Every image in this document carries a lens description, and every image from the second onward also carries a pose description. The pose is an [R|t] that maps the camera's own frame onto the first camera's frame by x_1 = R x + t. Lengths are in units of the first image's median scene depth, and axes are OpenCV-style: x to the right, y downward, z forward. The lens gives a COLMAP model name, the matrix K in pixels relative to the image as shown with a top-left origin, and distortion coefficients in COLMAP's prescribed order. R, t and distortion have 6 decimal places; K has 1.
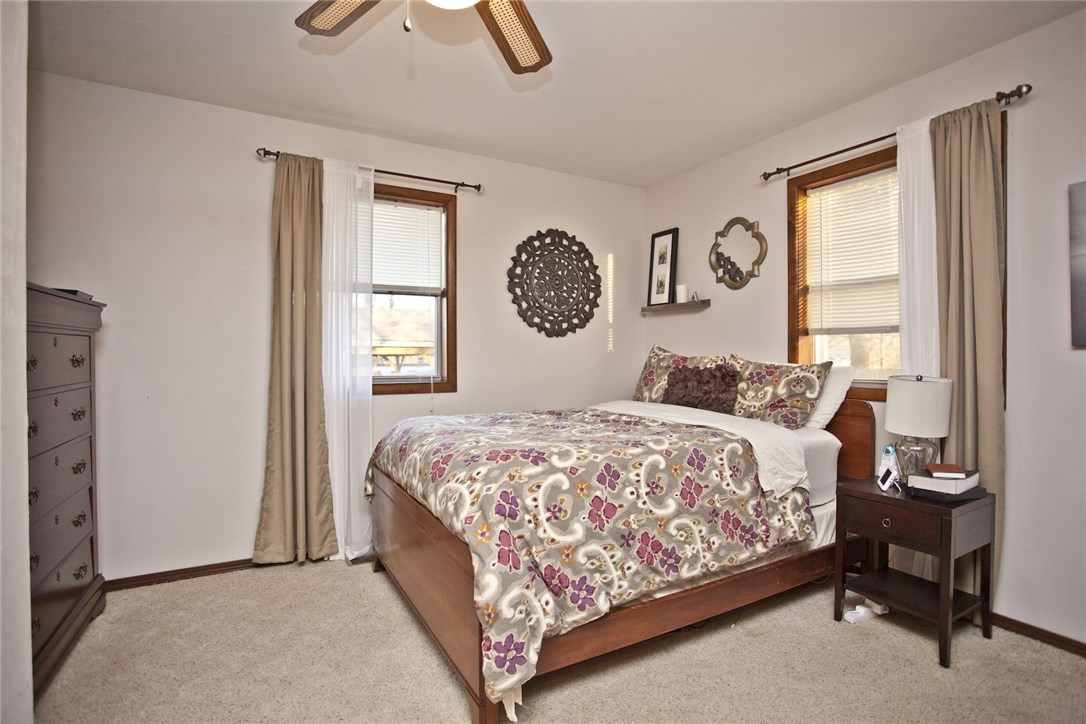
lens RADIAL K [[543.4, 0, 547.1], [0, 543.4, 362.1], [0, 0, 1]] dist [-0.073198, 0.039803]
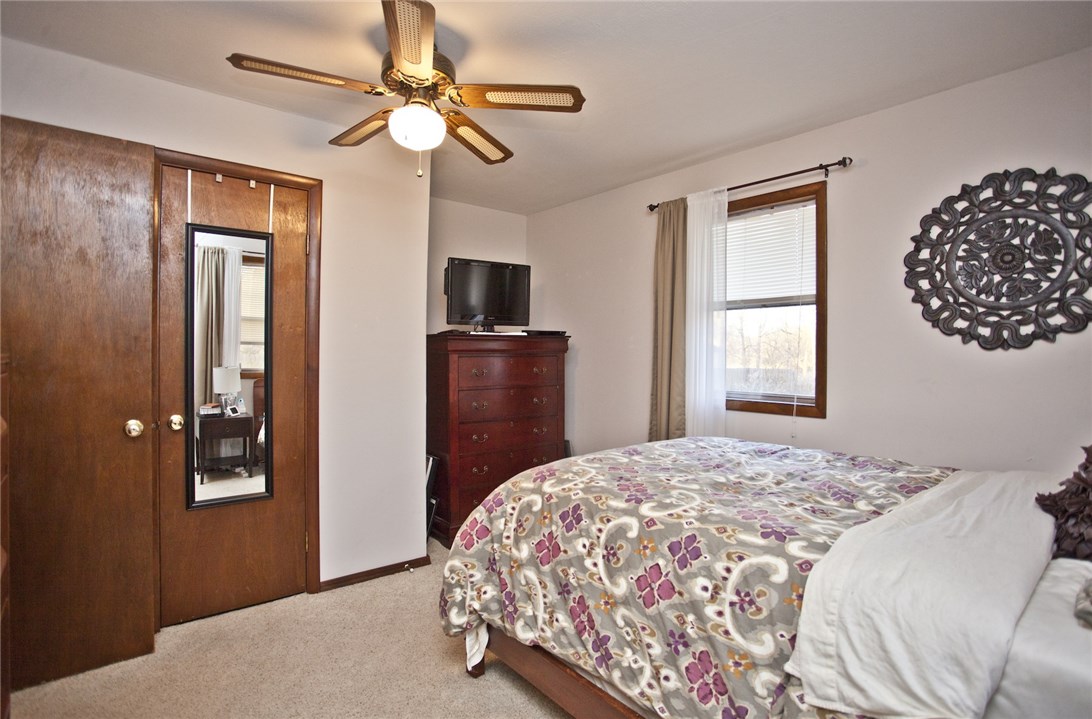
lens RADIAL K [[548.3, 0, 552.3], [0, 548.3, 355.0], [0, 0, 1]] dist [-0.063694, 0.025465]
pose [[0.159597, 0.007841, -0.987151, 0.580495], [-0.016415, 0.999851, 0.005288, -0.039464], [0.987046, 0.015360, 0.159702, 0.461549]]
